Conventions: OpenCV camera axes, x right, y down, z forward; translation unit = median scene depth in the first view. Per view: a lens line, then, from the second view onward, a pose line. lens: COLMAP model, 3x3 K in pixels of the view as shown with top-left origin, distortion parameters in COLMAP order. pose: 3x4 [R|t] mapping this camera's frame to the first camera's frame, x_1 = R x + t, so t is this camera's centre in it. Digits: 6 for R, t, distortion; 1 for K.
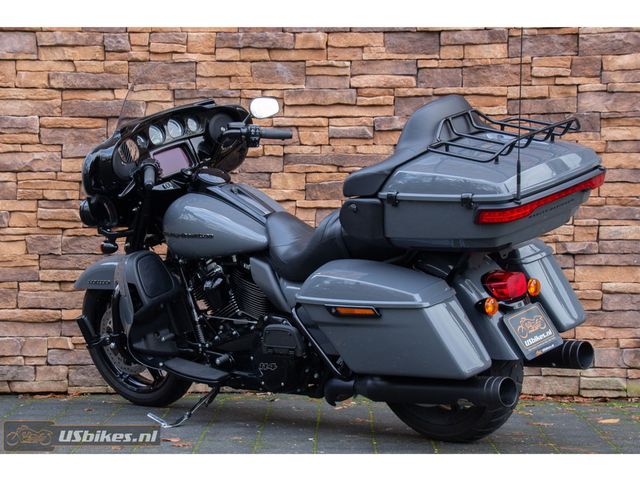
lens RADIAL K [[1915.4, 0, 269.6], [0, 1915.4, 249.9], [0, 0, 1]] dist [0.625869, 0.044030]
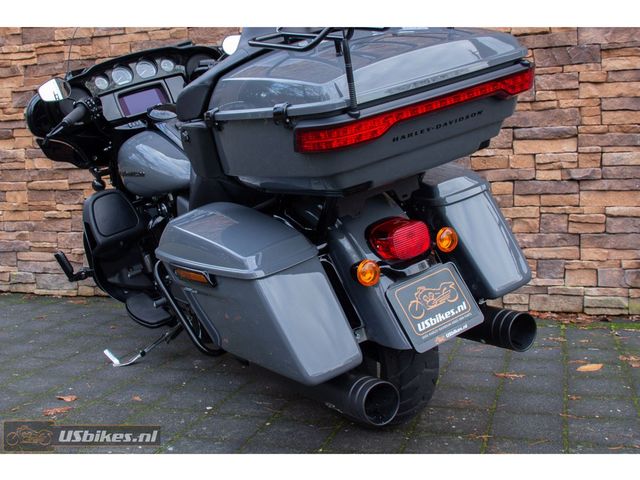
lens RADIAL K [[782.1, 0, 274.7], [0, 782.1, 203.1], [0, 0, 1]] dist [-0.167595, 0.175039]
pose [[0.950109, -0.011080, -0.311722, 0.129179], [0.024371, 0.998951, 0.038774, -0.005340], [0.310965, -0.044437, 0.949382, 0.555839]]
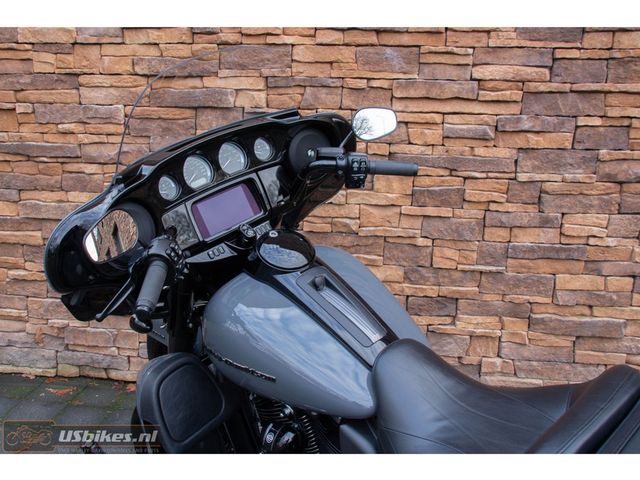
lens RADIAL K [[648.7, 0, 285.5], [0, 648.7, 224.9], [0, 0, 1]] dist [-0.127476, 0.215353]
pose [[0.993606, 0.041433, -0.105025, -0.007586], [-0.020635, 0.981203, 0.191870, -0.073865], [0.111000, -0.188476, 0.975785, 0.703570]]
